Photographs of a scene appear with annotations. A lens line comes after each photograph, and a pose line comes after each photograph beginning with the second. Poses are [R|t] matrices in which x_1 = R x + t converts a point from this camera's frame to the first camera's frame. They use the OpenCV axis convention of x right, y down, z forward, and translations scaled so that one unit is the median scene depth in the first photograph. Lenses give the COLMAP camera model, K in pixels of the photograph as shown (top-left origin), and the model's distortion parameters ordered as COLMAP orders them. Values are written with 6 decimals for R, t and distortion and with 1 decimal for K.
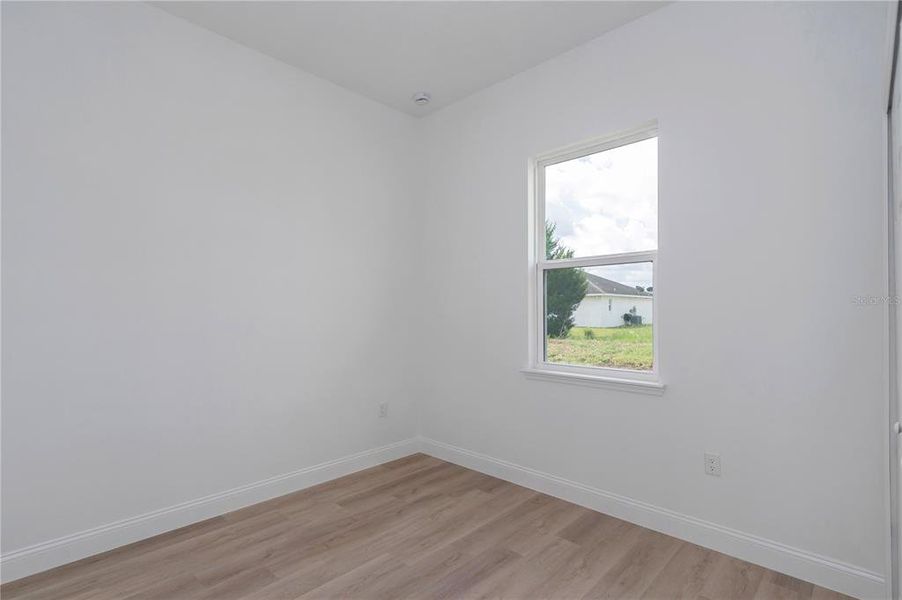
lens RADIAL K [[422.8, 0, 445.8], [0, 422.8, 308.3], [0, 0, 1]] dist [0.002320, -0.001006]
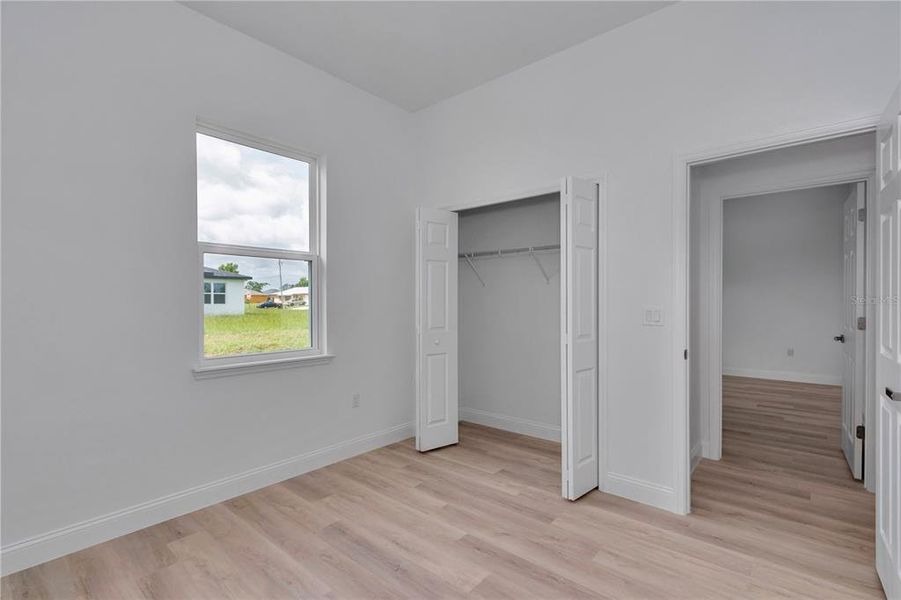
lens RADIAL K [[422.4, 0, 452.9], [0, 422.4, 300.9], [0, 0, 1]] dist [0.002320, -0.001006]
pose [[-0.050433, -0.003921, 0.998720, -0.792302], [-0.006189, 0.999974, 0.003614, 0.009843], [-0.998708, -0.005998, -0.050456, 0.654602]]
